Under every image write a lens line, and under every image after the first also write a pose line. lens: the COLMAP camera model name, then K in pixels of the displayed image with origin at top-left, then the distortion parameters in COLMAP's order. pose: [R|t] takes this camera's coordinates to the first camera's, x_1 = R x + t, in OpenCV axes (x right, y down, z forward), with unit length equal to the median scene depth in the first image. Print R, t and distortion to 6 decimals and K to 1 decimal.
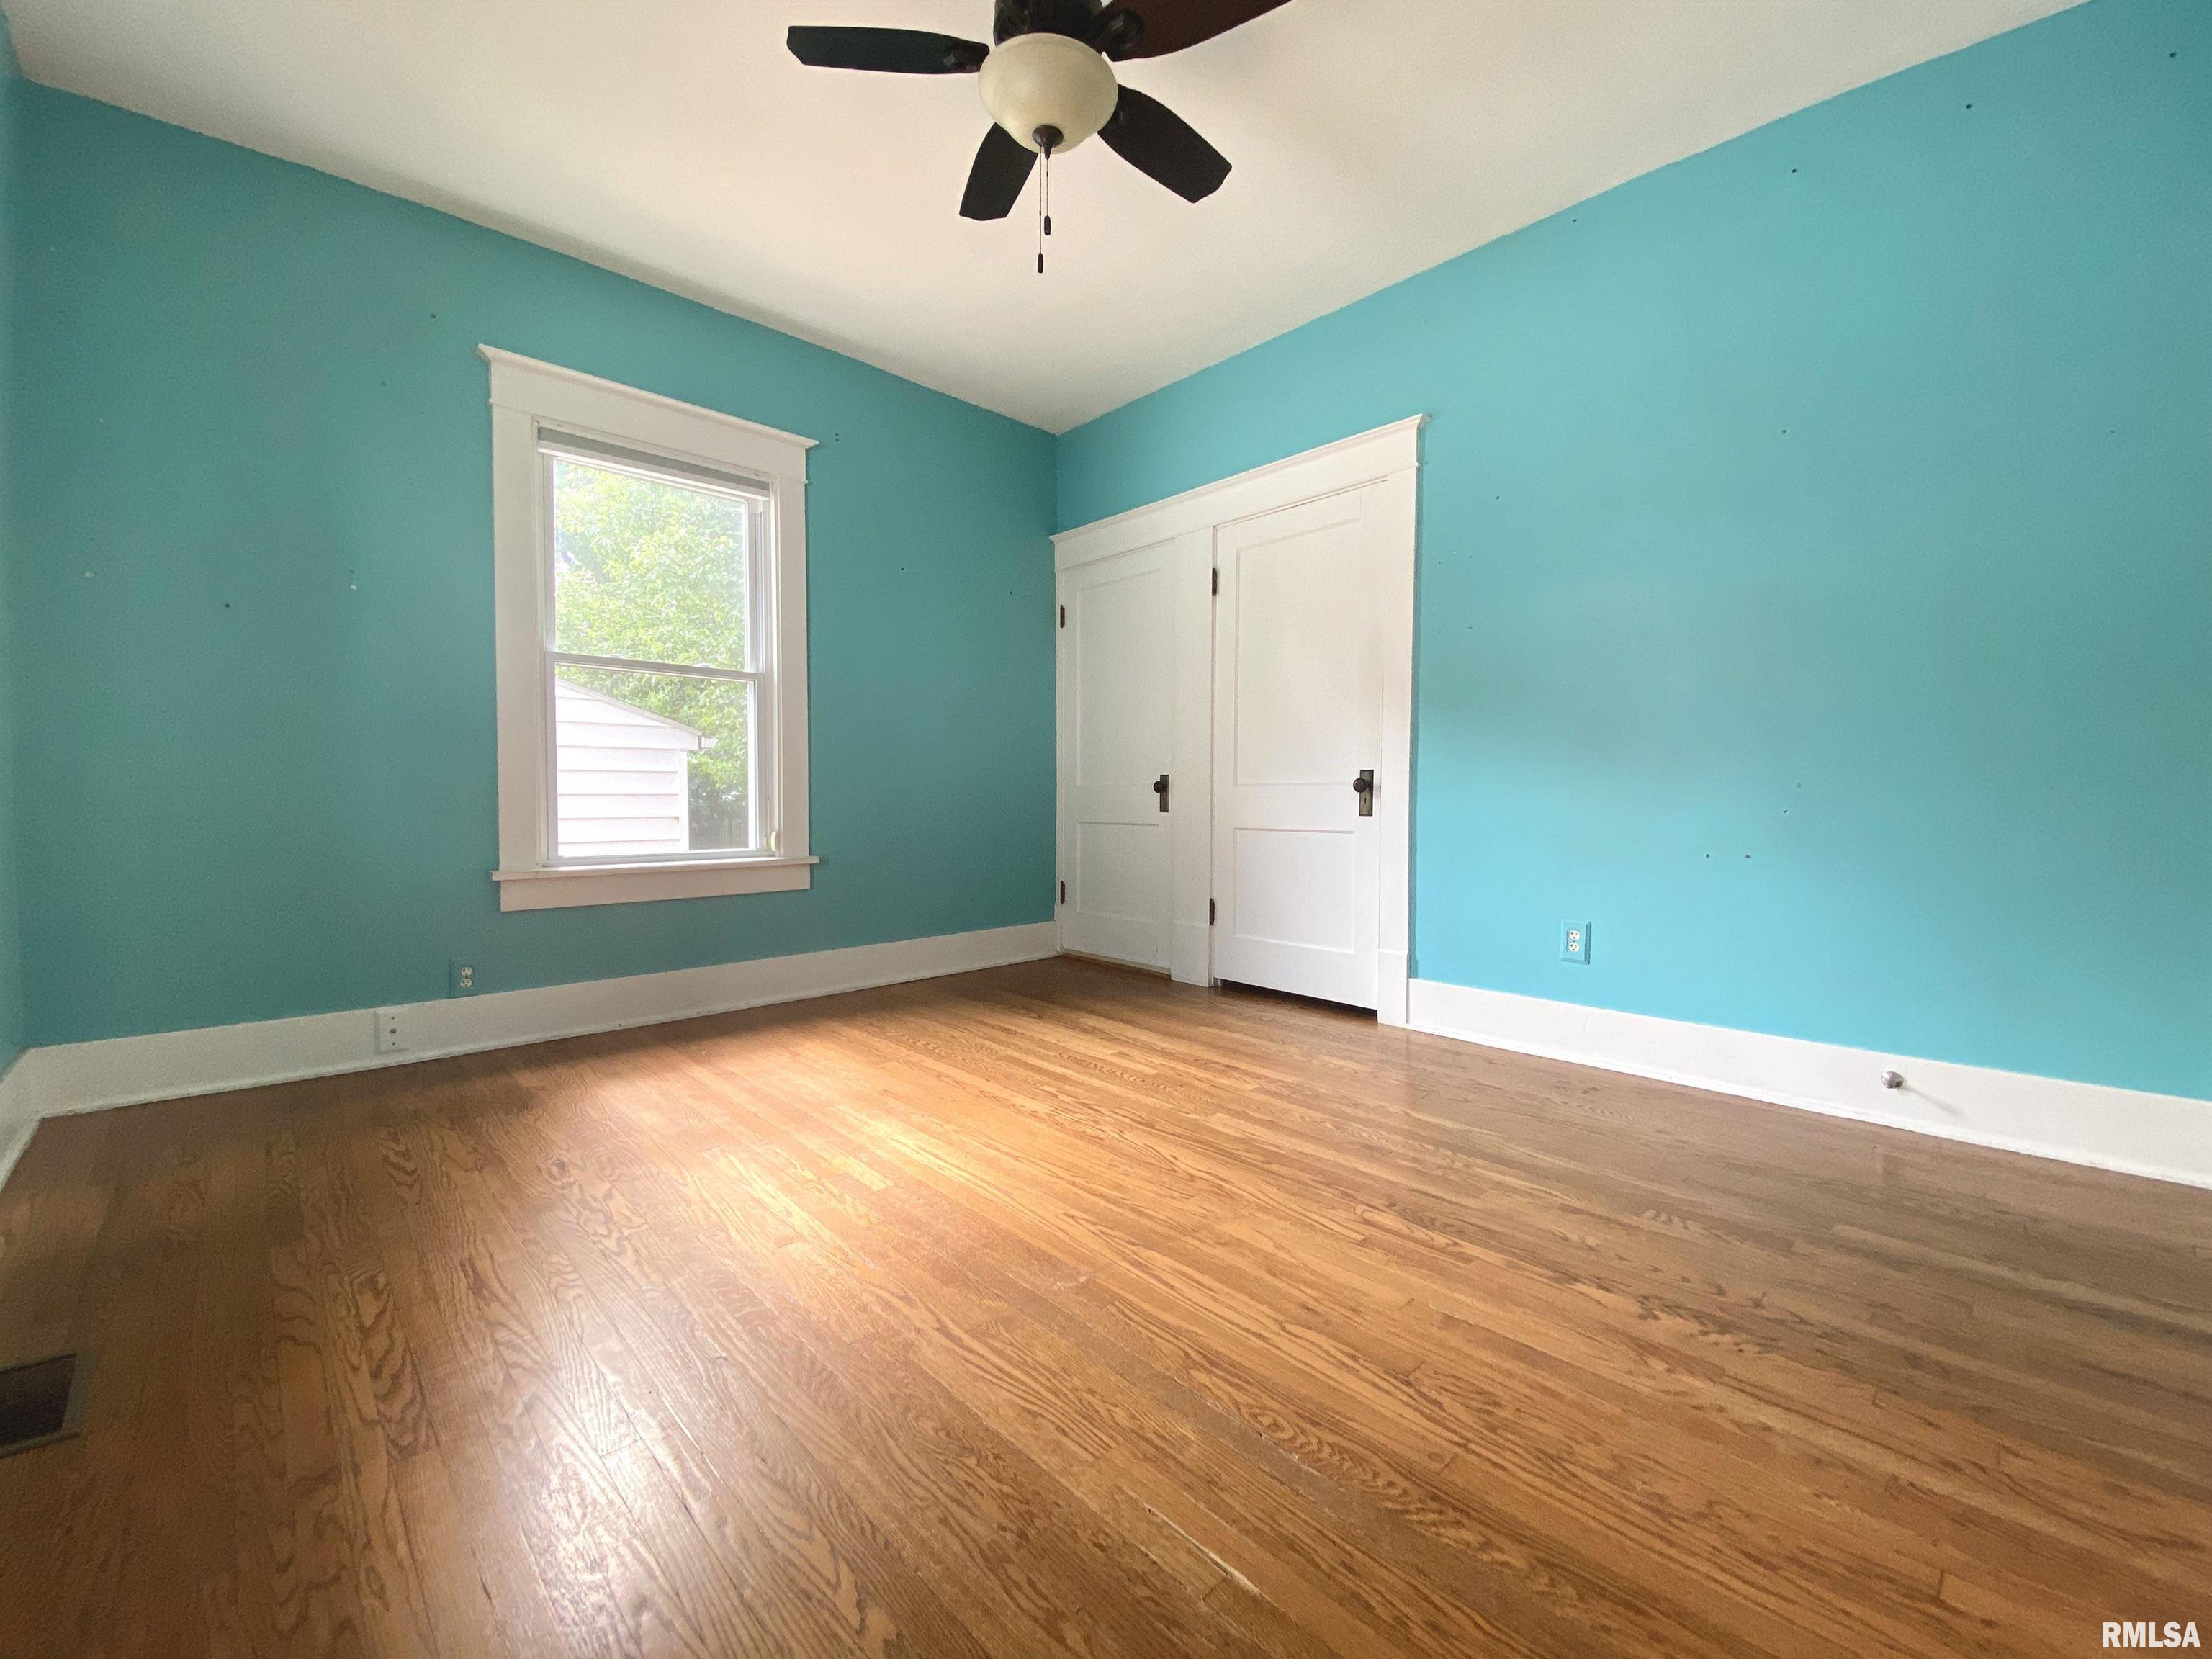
lens RADIAL K [[905.6, 0, 1105.3], [0, 905.6, 827.9], [0, 0, 1]] dist [0.007912, -0.014046]
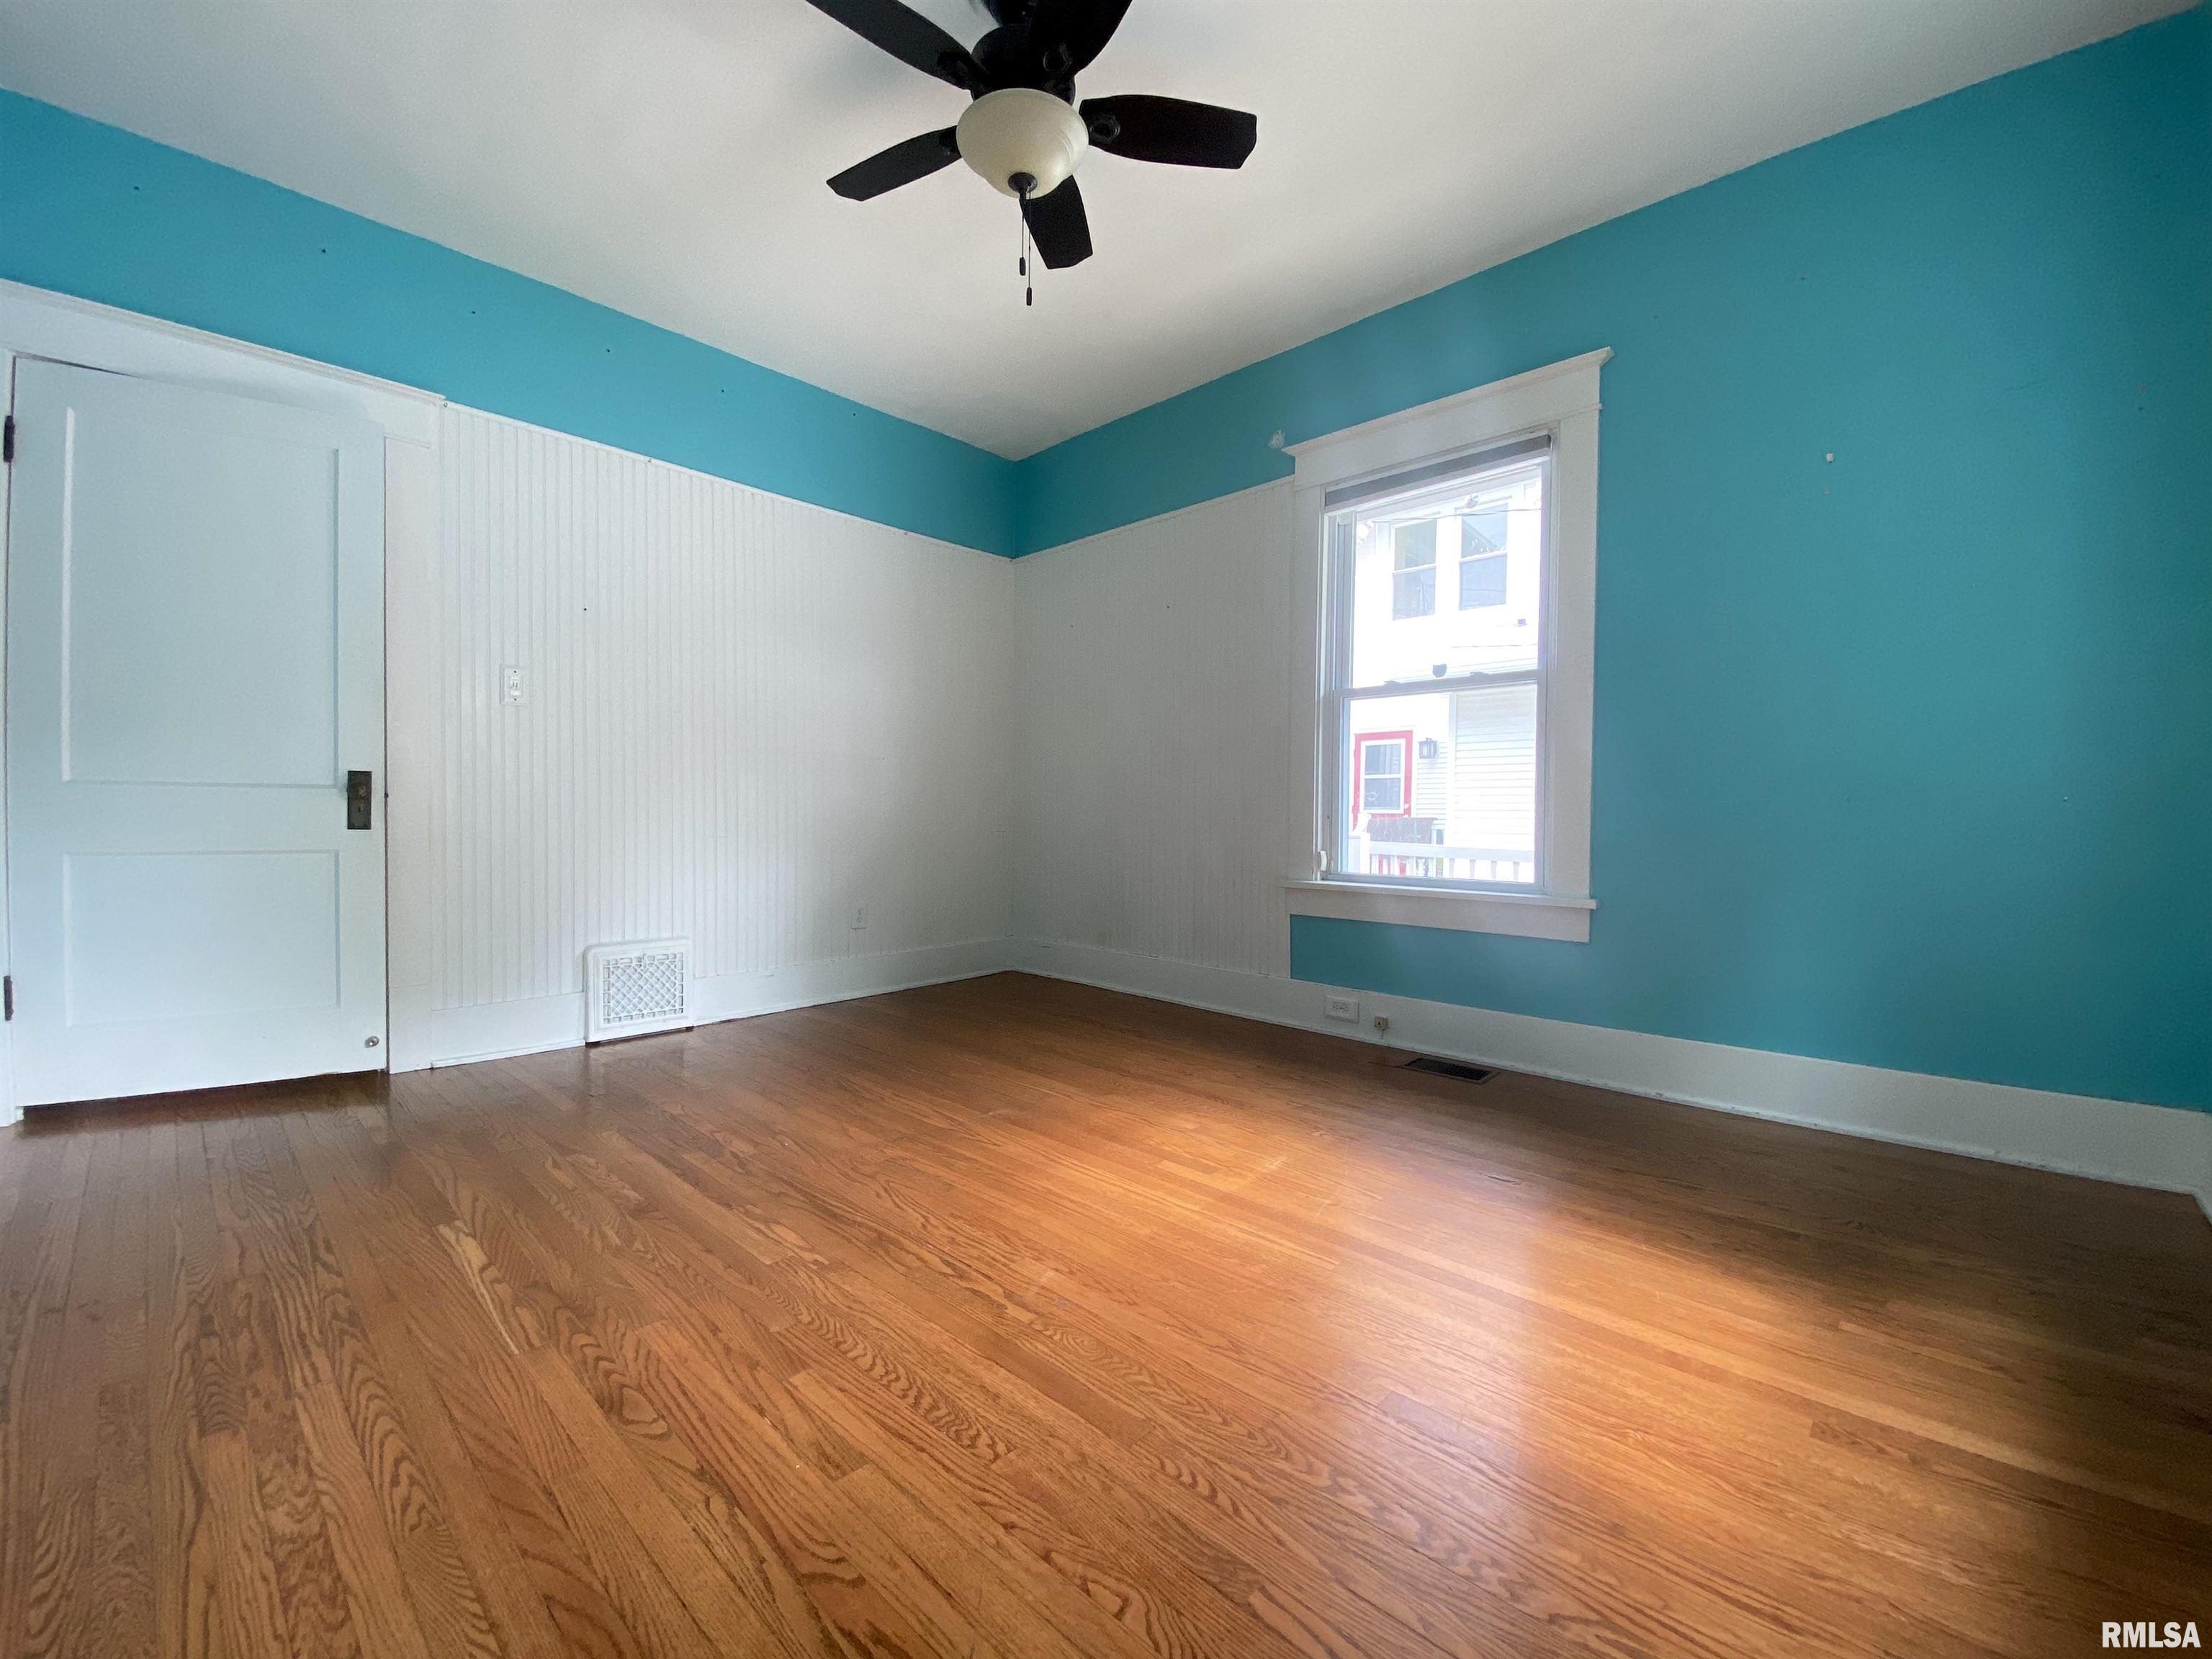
lens RADIAL K [[905.6, 0, 1099.7], [0, 905.6, 834.7], [0, 0, 1]] dist [0.007912, -0.014046]
pose [[-0.998728, -0.013665, -0.048533, -0.091455], [-0.015941, 0.998776, 0.046828, -0.047225], [0.047833, 0.047542, -0.997723, 1.764895]]
